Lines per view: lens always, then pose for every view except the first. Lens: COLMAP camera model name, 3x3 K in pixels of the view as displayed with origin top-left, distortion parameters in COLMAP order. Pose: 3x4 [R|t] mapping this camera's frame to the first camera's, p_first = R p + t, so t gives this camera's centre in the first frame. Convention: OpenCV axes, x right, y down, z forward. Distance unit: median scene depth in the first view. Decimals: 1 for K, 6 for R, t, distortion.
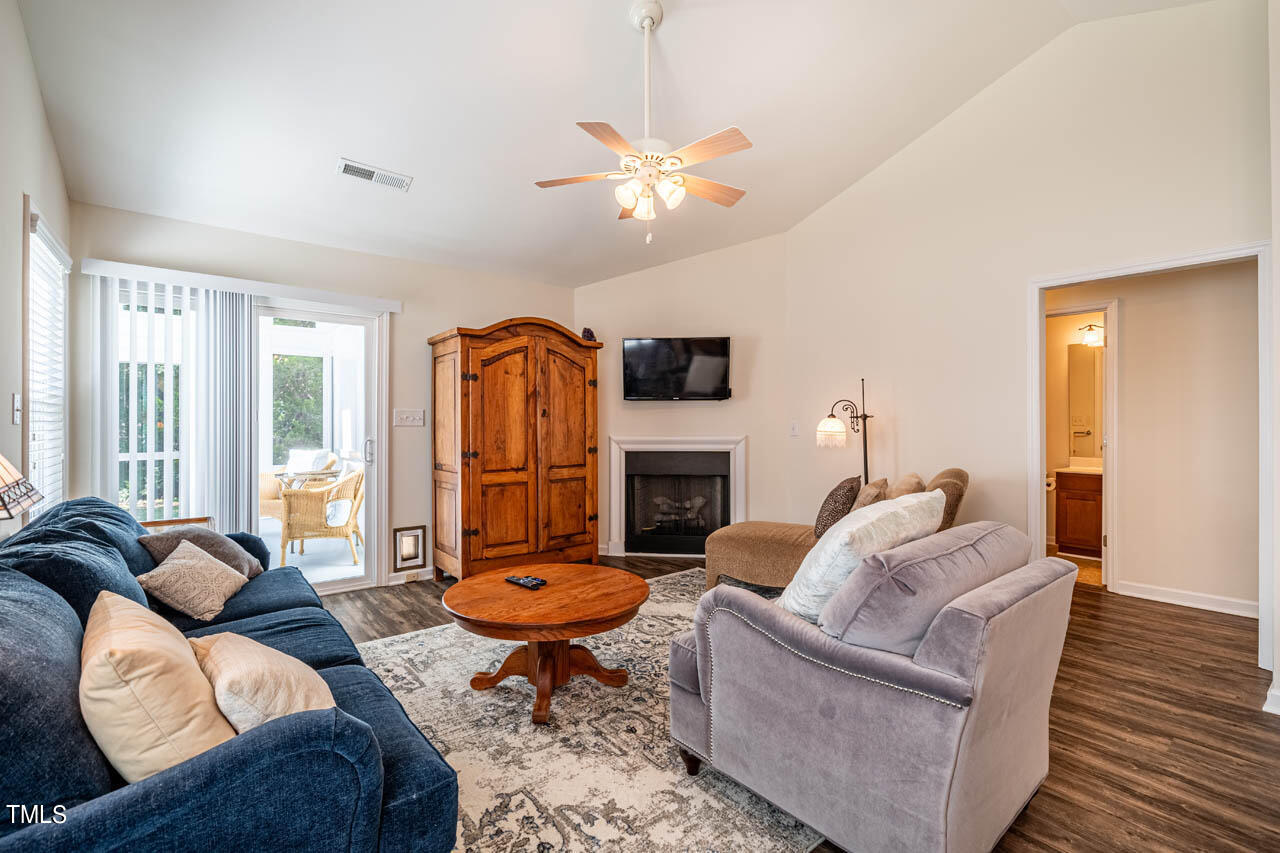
lens RADIAL K [[568.1, 0, 637.3], [0, 568.1, 424.0], [0, 0, 1]] dist [0.002611, -0.000598]
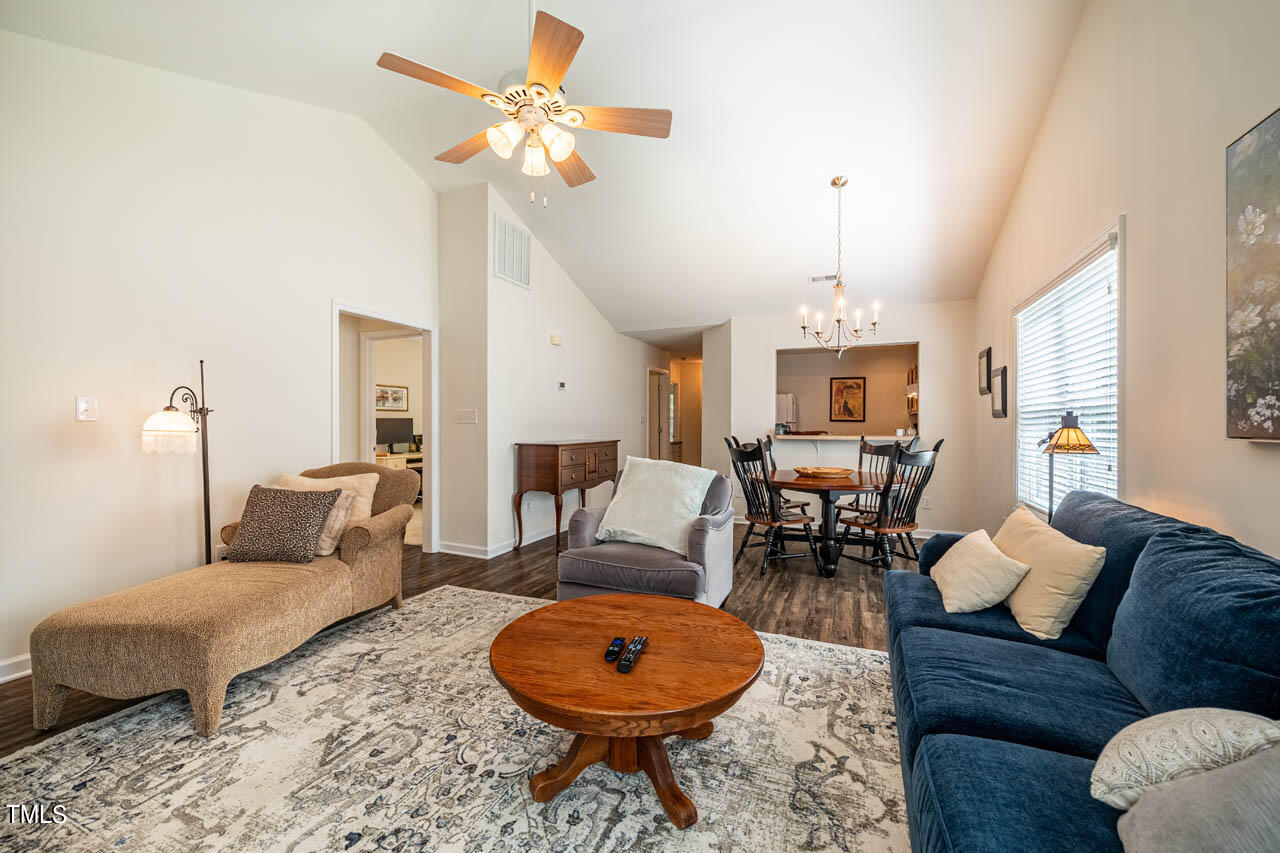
lens RADIAL K [[493.6, 0, 653.0], [0, 493.6, 424.1], [0, 0, 1]] dist [-0.002691, -0.000139]
pose [[-0.483816, -0.001786, 0.875168, -0.471548], [-0.002669, 0.999996, 0.000565, 0.003025], [-0.875166, -0.002062, -0.483819, 0.815112]]
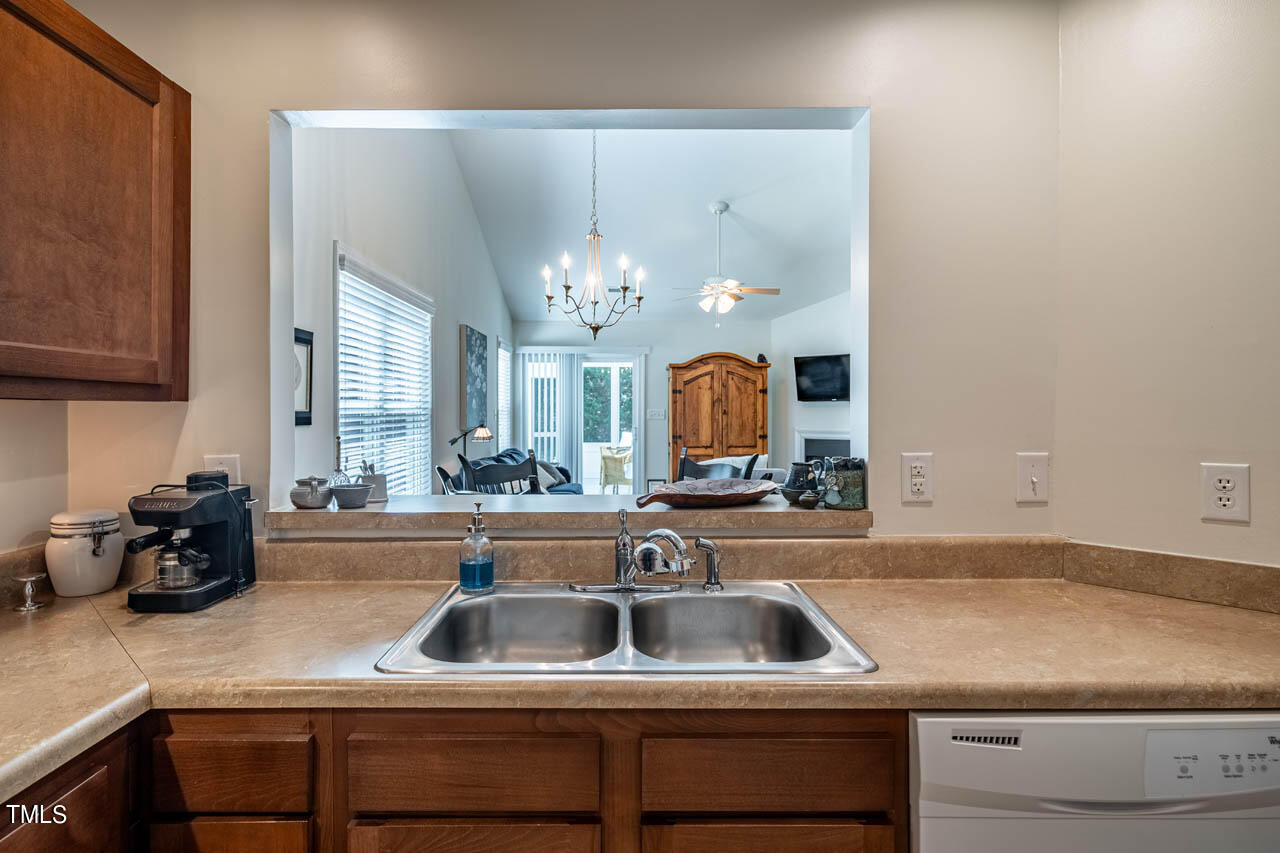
lens RADIAL K [[714.1, 0, 633.0], [0, 714.1, 425.5], [0, 0, 1]] dist [-0.001203, 0.001900]
pose [[0.791356, 0.012768, -0.611222, 0.867429], [0.002147, 0.999718, 0.023663, -0.030258], [0.611352, -0.020039, 0.791105, -0.744294]]
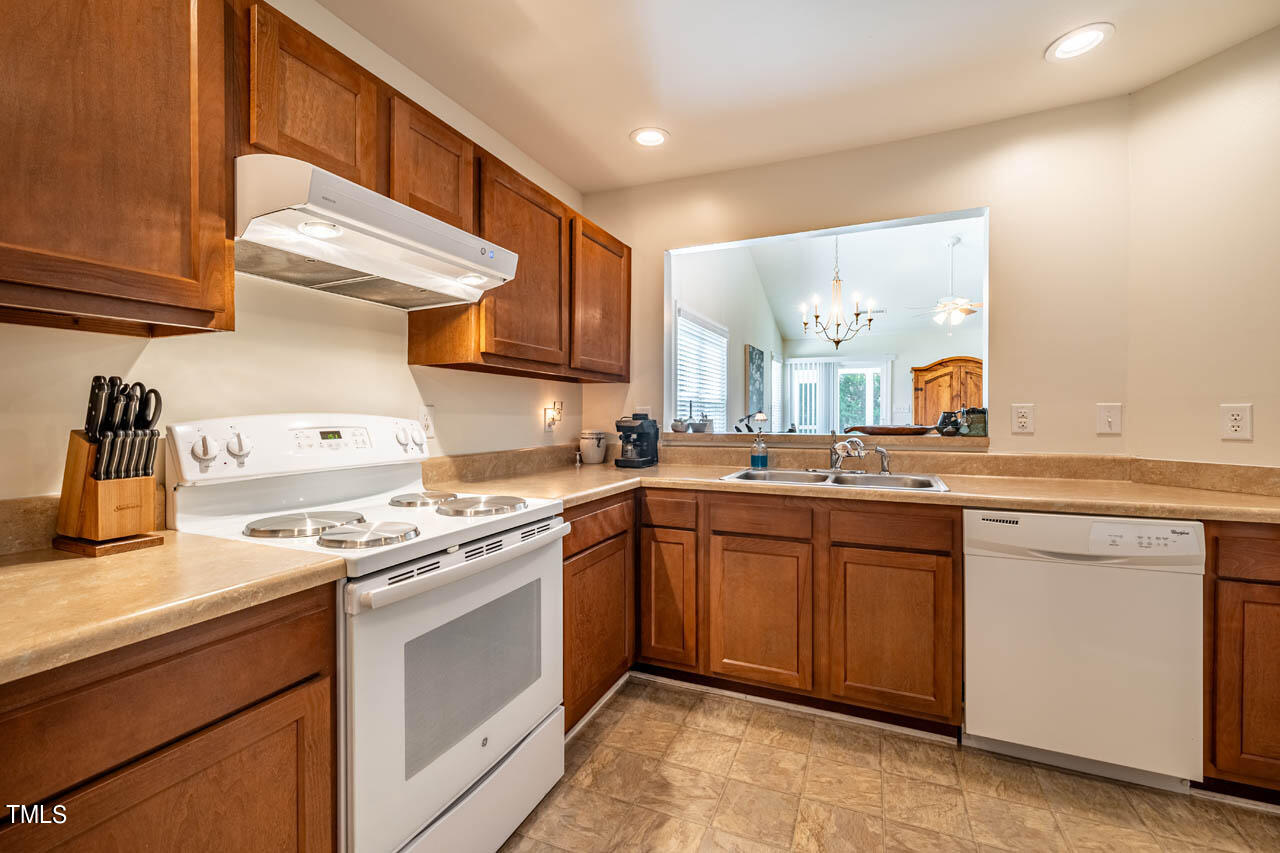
lens RADIAL K [[573.2, 0, 600.5], [0, 573.2, 406.9], [0, 0, 1]] dist [-0.003645, -0.000962]
pose [[0.421667, -0.009543, -0.906701, 1.087609], [-0.000471, 0.999942, -0.010744, 0.006097], [0.906751, 0.004957, 0.421638, -0.936580]]
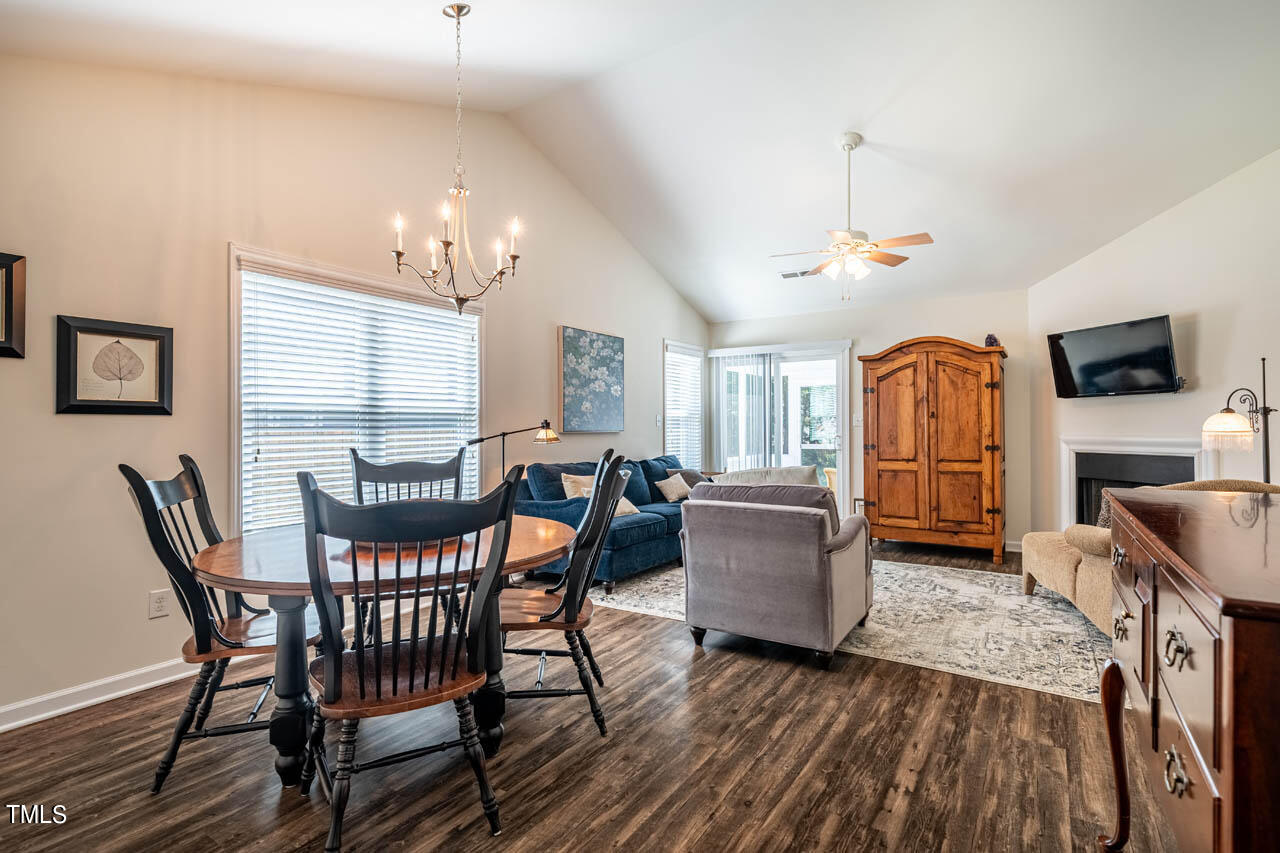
lens RADIAL K [[641.1, 0, 625.1], [0, 641.1, 423.1], [0, 0, 1]] dist [-0.000663, 0.000231]
pose [[0.279957, -0.008733, -0.959973, 0.974780], [0.005360, 0.999957, -0.007534, 0.004851], [0.959998, -0.003037, 0.279991, -0.003438]]
